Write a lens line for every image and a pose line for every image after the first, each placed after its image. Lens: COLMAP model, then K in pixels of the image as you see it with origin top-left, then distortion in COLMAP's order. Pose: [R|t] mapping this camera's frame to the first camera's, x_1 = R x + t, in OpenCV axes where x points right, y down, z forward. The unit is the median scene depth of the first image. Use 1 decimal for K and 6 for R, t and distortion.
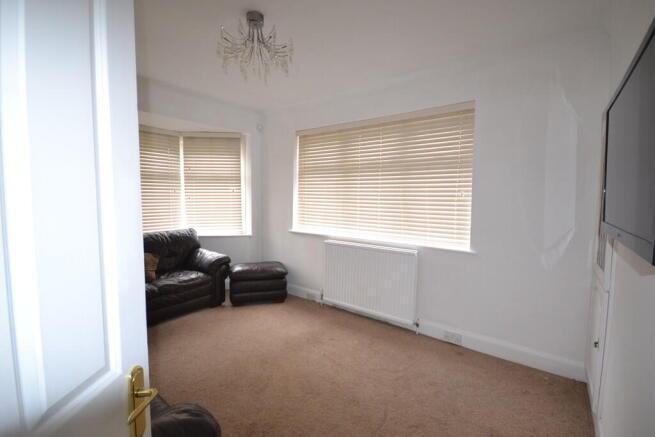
lens RADIAL K [[293.3, 0, 327.6], [0, 293.3, 217.6], [0, 0, 1]] dist [-0.001534, -0.000757]
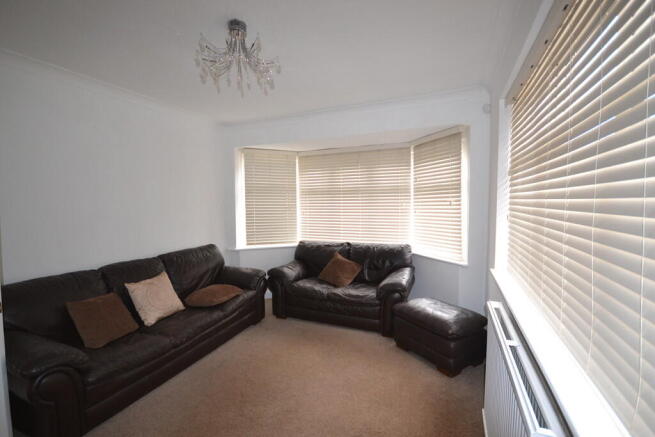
lens RADIAL K [[293.3, 0, 326.2], [0, 293.3, 218.4], [0, 0, 1]] dist [-0.001534, -0.000757]
pose [[0.241337, 0.038226, -0.969688, 0.353764], [-0.066386, 0.997533, 0.022801, -0.048704], [0.968168, 0.058871, 0.243279, 0.513189]]
